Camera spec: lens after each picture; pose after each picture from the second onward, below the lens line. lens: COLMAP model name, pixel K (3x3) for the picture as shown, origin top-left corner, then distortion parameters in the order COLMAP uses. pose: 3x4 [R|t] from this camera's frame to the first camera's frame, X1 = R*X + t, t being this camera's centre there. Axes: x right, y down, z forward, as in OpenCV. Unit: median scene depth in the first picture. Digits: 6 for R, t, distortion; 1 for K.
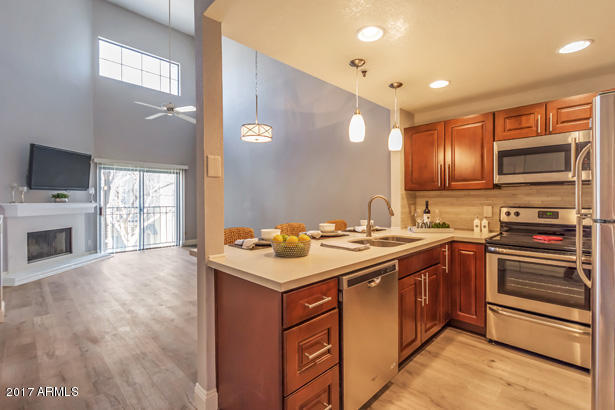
lens RADIAL K [[284.1, 0, 310.0], [0, 284.1, 201.7], [0, 0, 1]] dist [0.002275, -0.000008]
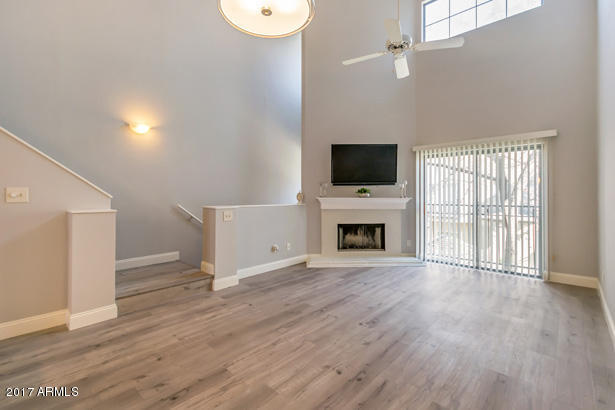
lens RADIAL K [[282.2, 0, 307.9], [0, 282.2, 195.0], [0, 0, 1]] dist [0.002248, -0.000072]
pose [[0.025407, 0.000757, -0.999677, 0.176823], [-0.005042, 0.999987, 0.000629, -0.008570], [0.999664, 0.005024, 0.025411, 1.295356]]
